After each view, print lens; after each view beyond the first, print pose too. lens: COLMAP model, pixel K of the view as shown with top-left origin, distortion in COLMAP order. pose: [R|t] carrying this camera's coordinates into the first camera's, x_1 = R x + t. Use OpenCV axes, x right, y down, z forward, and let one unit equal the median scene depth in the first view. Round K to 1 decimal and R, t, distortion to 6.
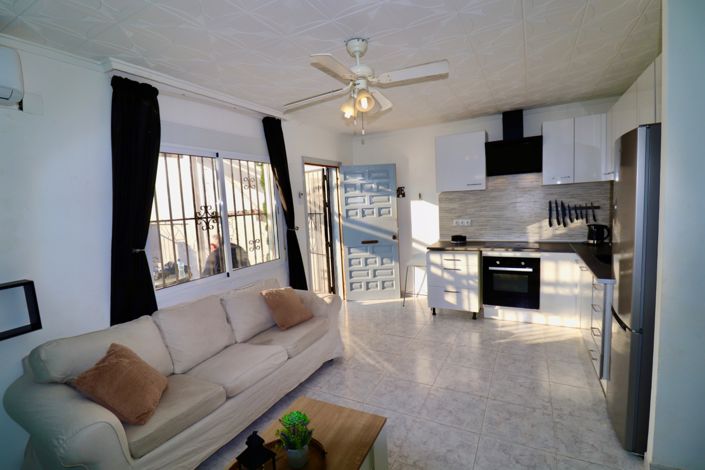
lens RADIAL K [[315.9, 0, 350.3], [0, 315.9, 231.6], [0, 0, 1]] dist [-0.015468, -0.000155]
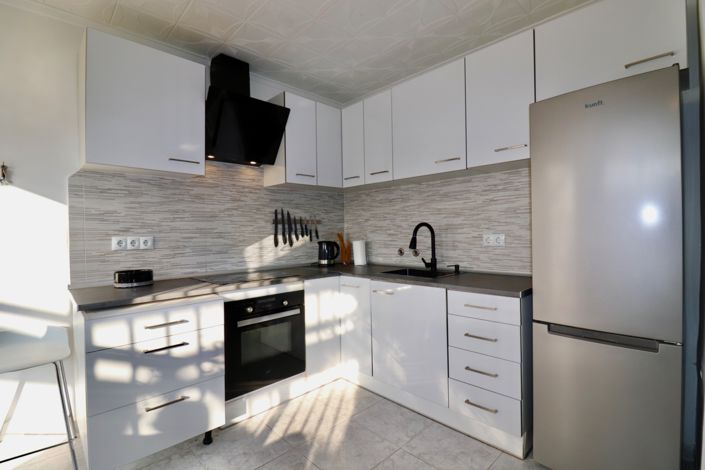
lens RADIAL K [[315.9, 0, 350.3], [0, 315.9, 231.6], [0, 0, 1]] dist [-0.015468, -0.000155]
pose [[0.288528, 0.049085, 0.956213, 0.000749], [0.083945, 0.993543, -0.076331, 0.020422], [-0.953785, 0.102293, 0.282544, 0.647244]]
